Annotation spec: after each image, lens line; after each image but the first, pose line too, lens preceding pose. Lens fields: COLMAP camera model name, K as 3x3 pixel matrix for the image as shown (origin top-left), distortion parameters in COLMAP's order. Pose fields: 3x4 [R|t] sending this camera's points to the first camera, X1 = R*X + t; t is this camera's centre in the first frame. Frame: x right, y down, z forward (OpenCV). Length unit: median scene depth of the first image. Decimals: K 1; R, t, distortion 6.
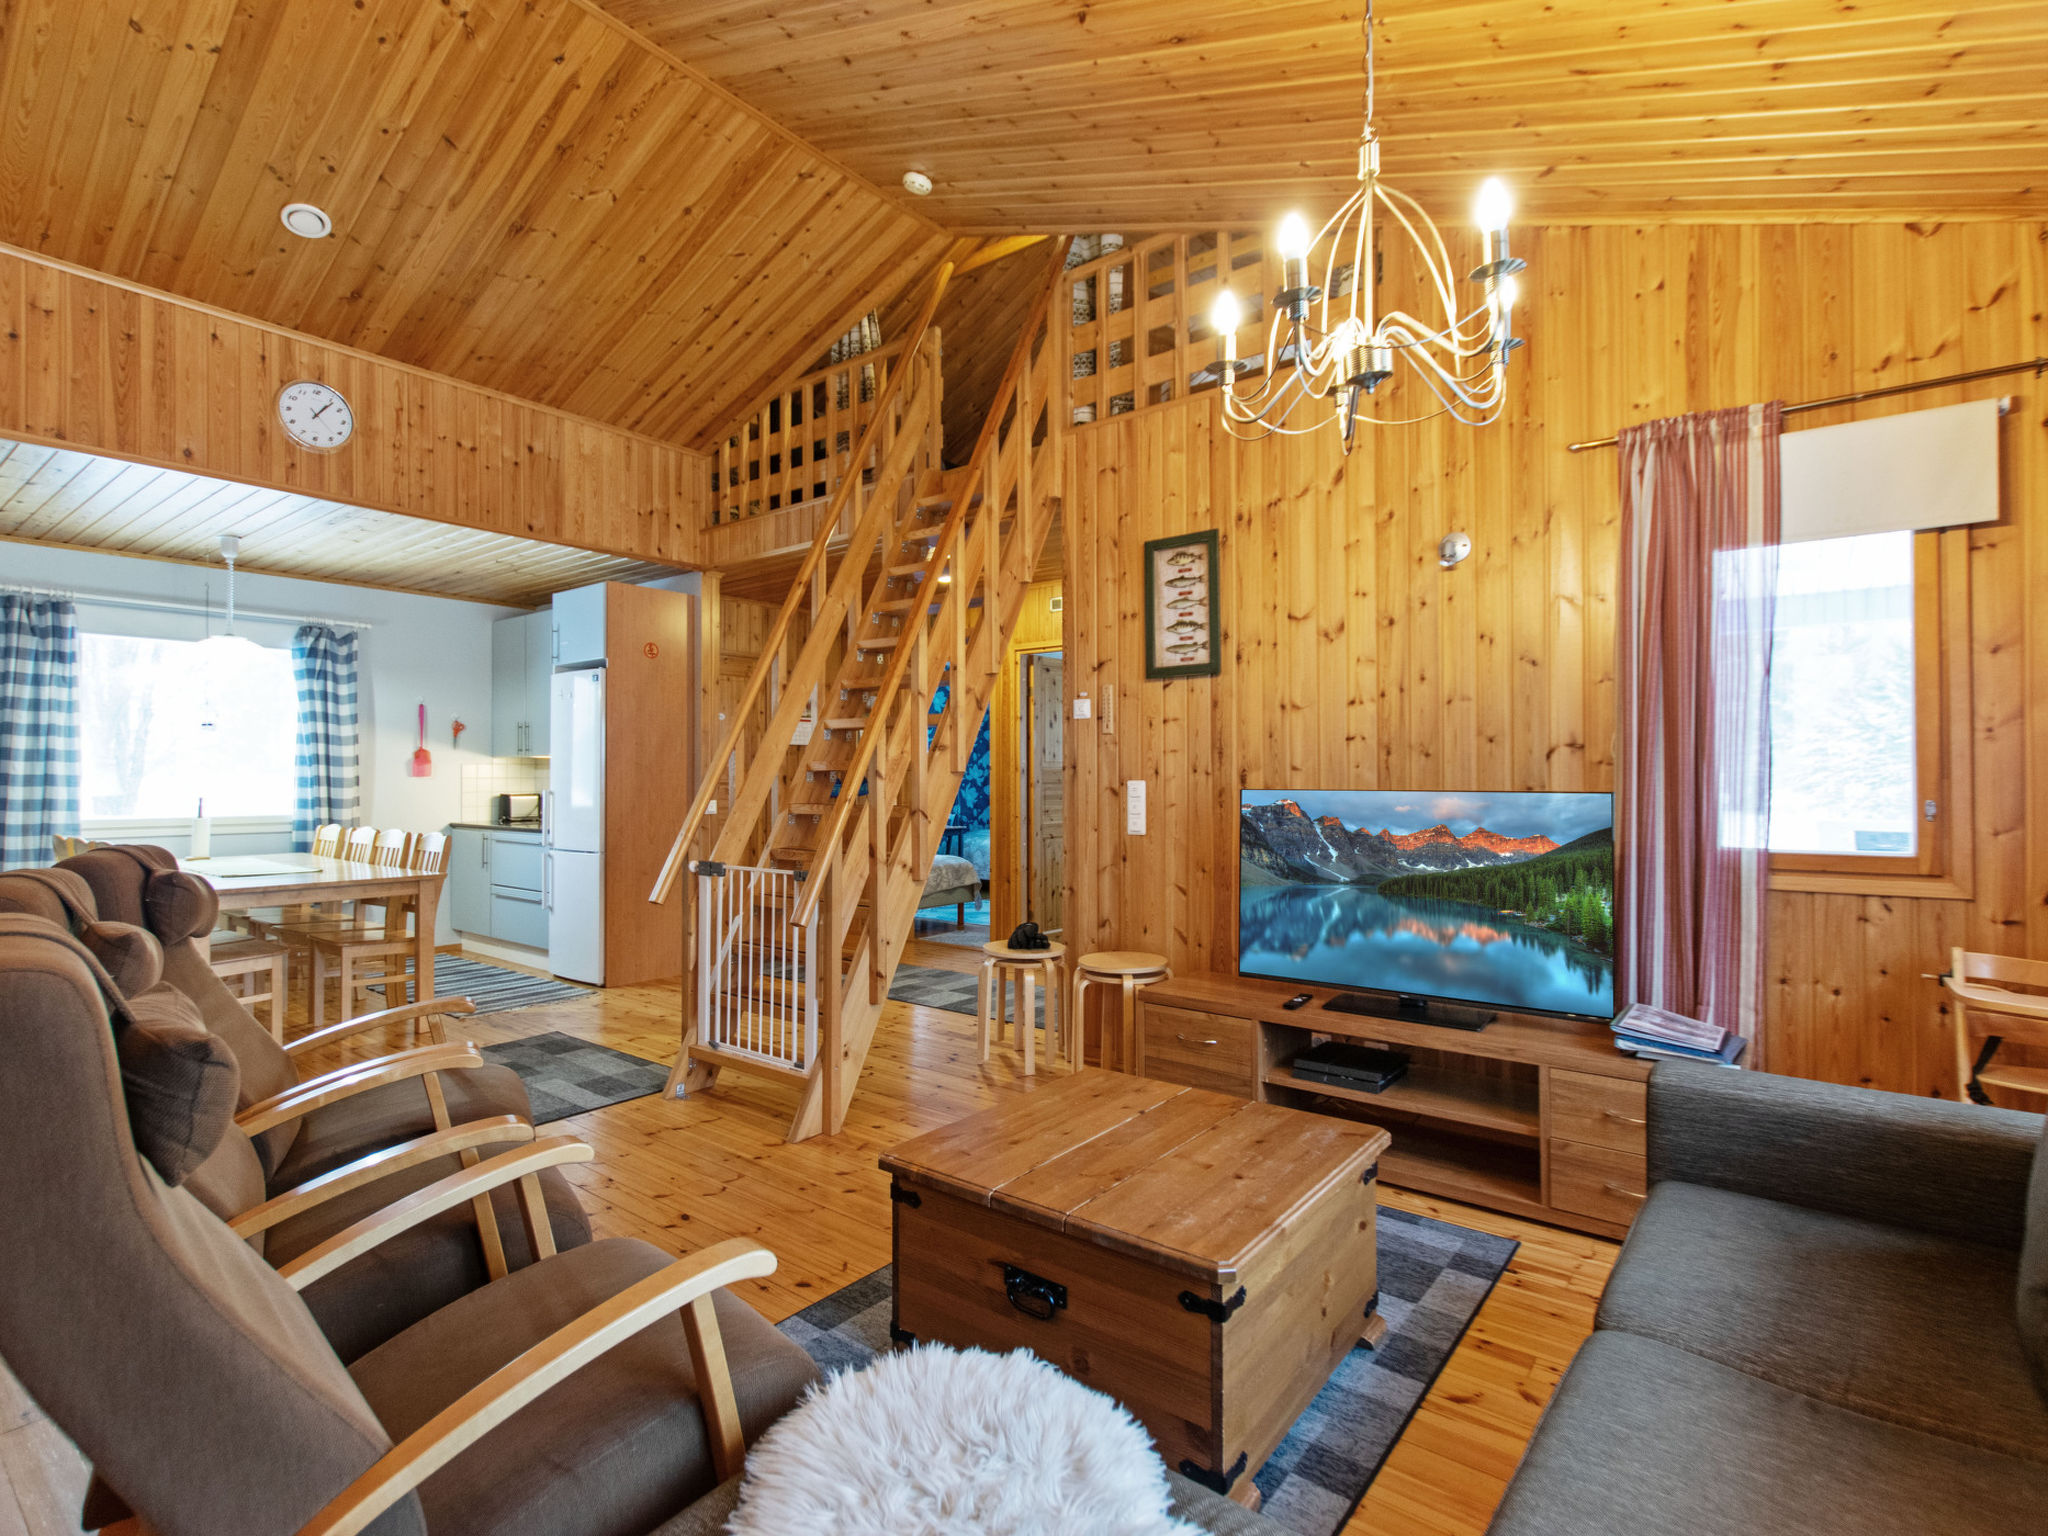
lens RADIAL K [[990.6, 0, 1024.0], [0, 990.6, 768.0], [0, 0, 1]] dist [0.001357, -0.000775]
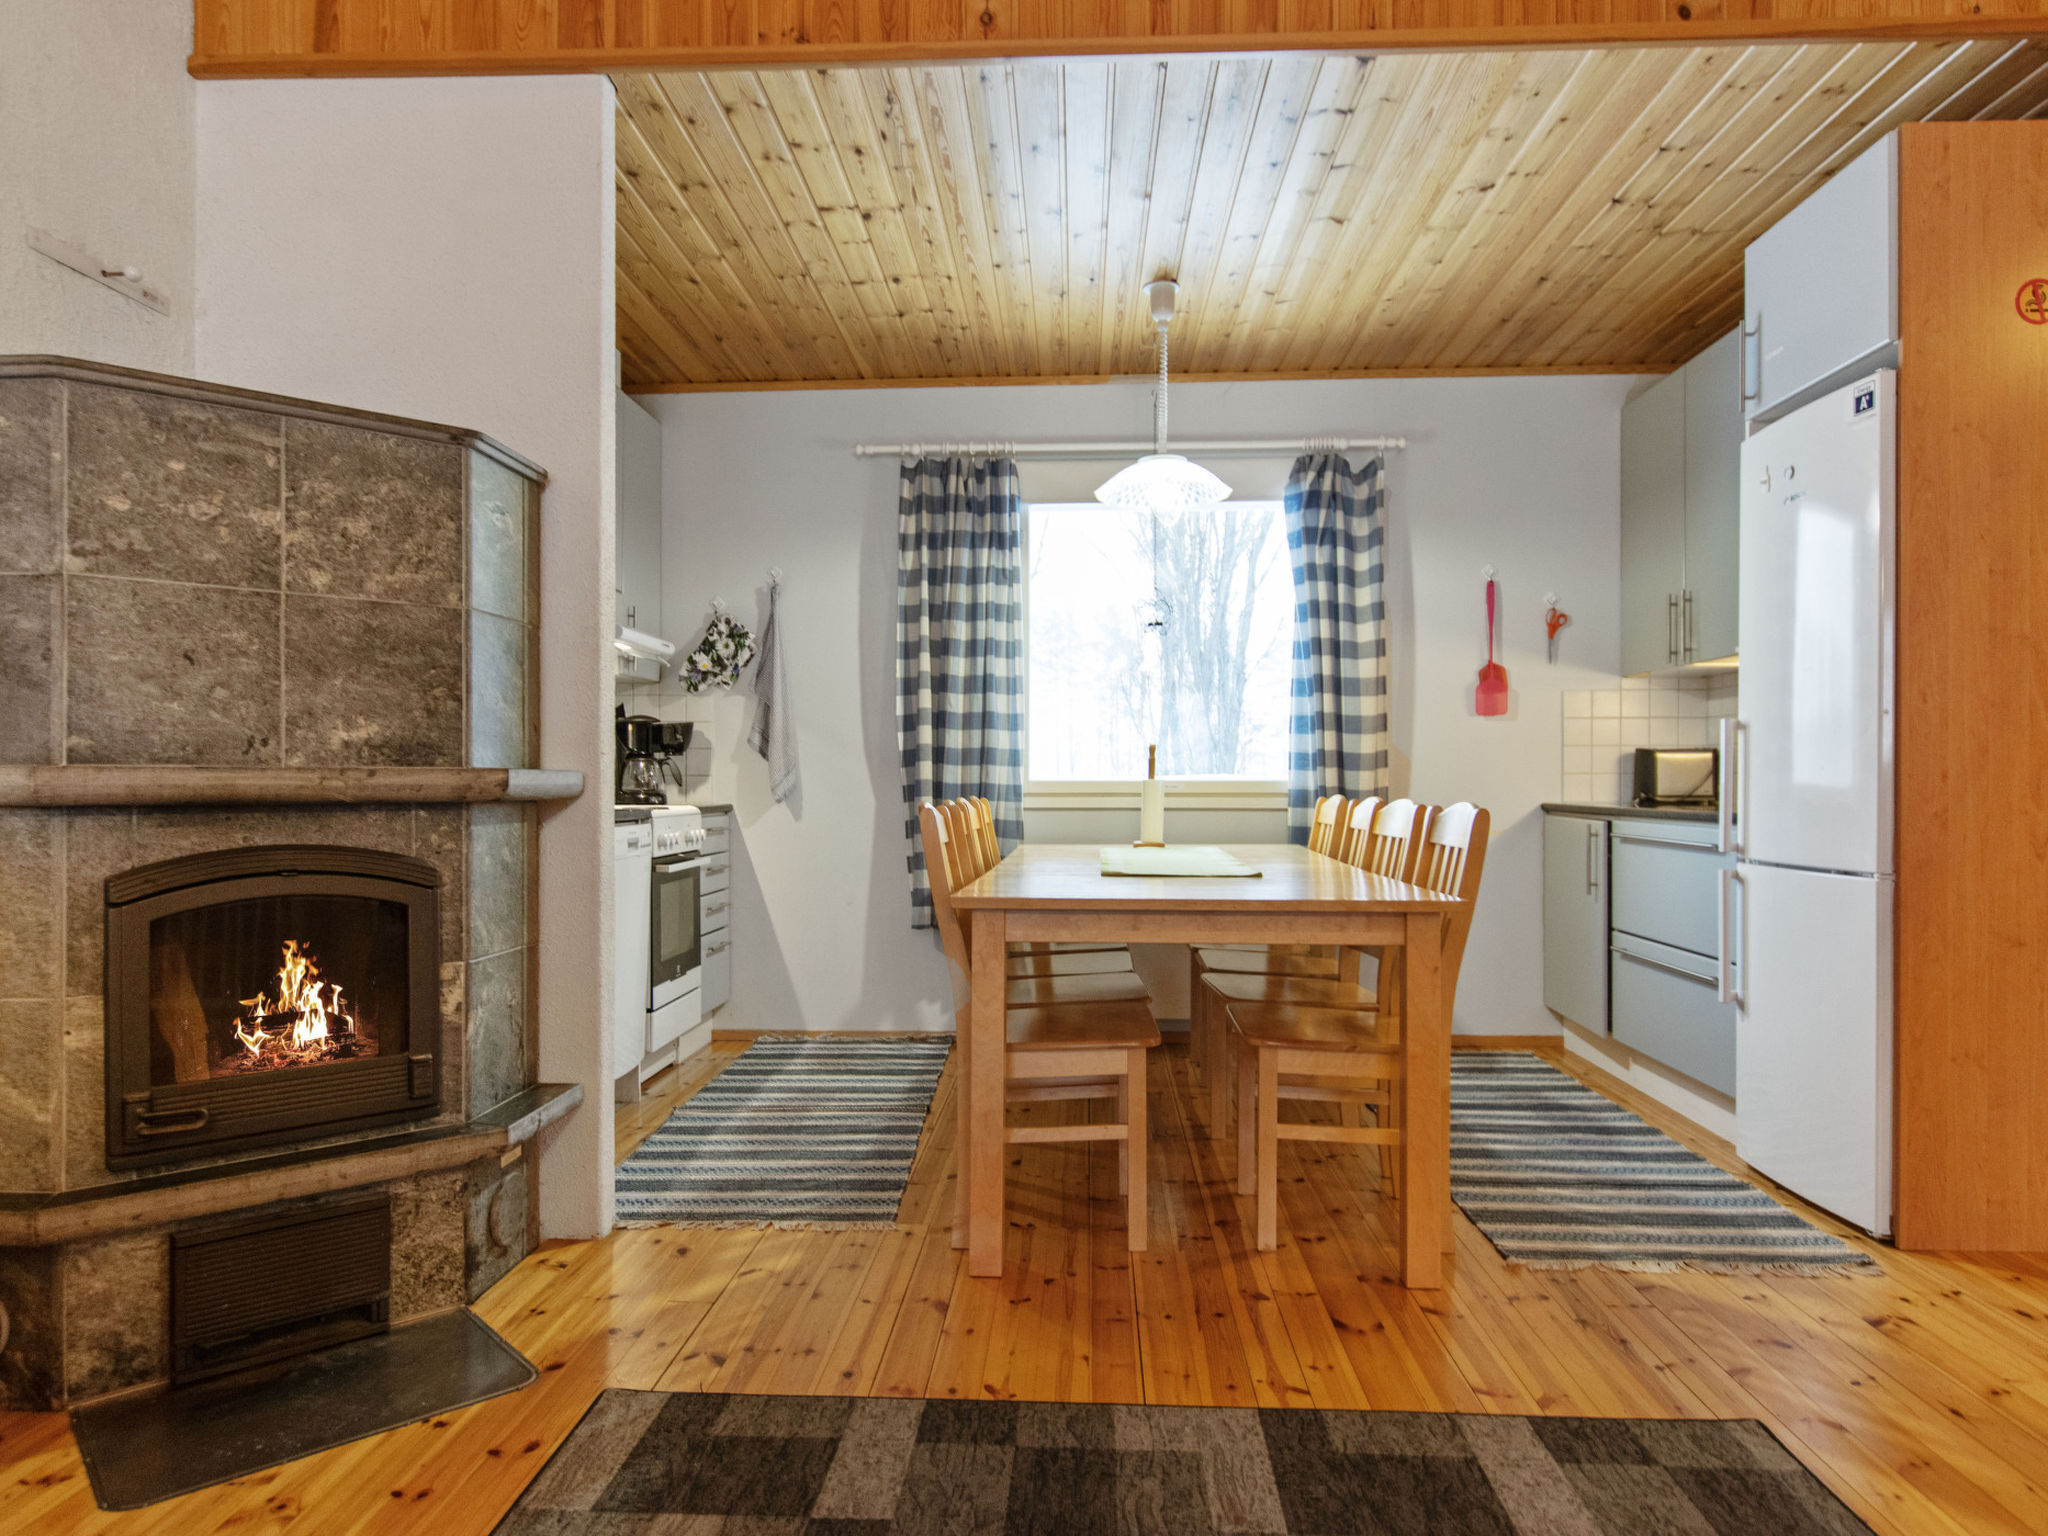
lens RADIAL K [[1278.6, 0, 1025.1], [0, 1278.6, 788.6], [0, 0, 1]] dist [-0.002411, -0.000061]
pose [[0.578035, 0.007265, -0.815980, -0.207108], [0.008657, 0.999849, 0.015035, 0.039542], [0.815966, -0.015755, 0.577885, 0.431392]]
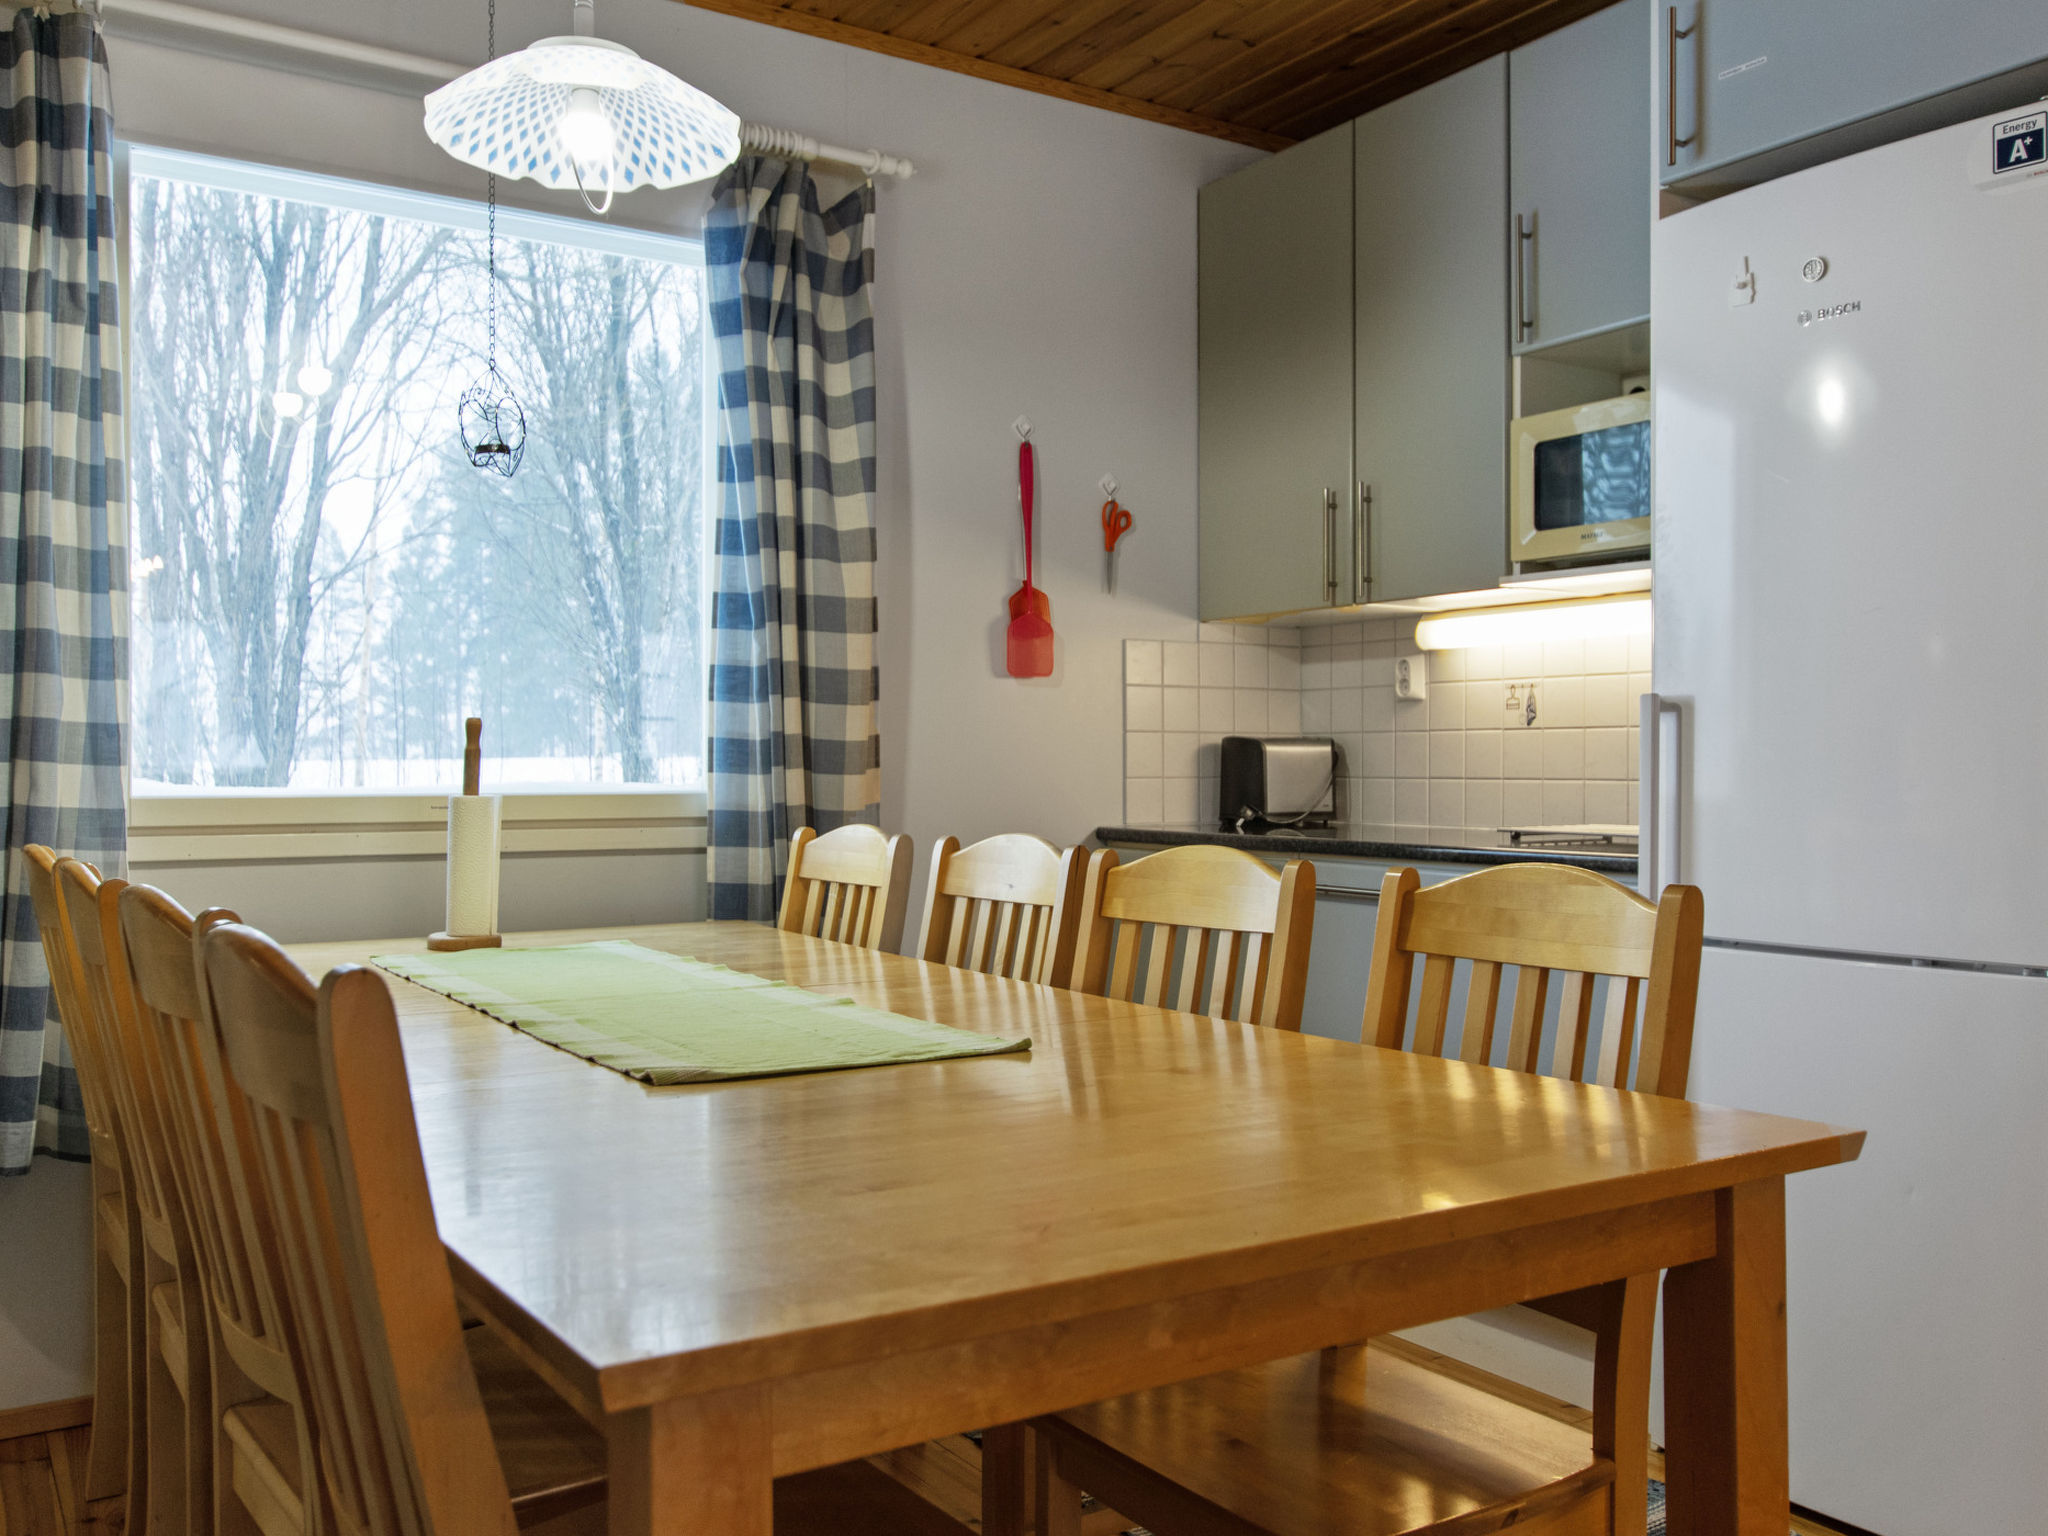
lens RADIAL K [[1741.2, 0, 1024.0], [0, 1741.2, 768.0], [0, 0, 1]] dist [-0.010589, 0.010661]
pose [[0.946323, 0.002528, -0.323211, -0.477281], [0.001671, 0.999918, 0.012714, 0.033437], [0.323217, -0.012572, 0.946241, 0.533671]]
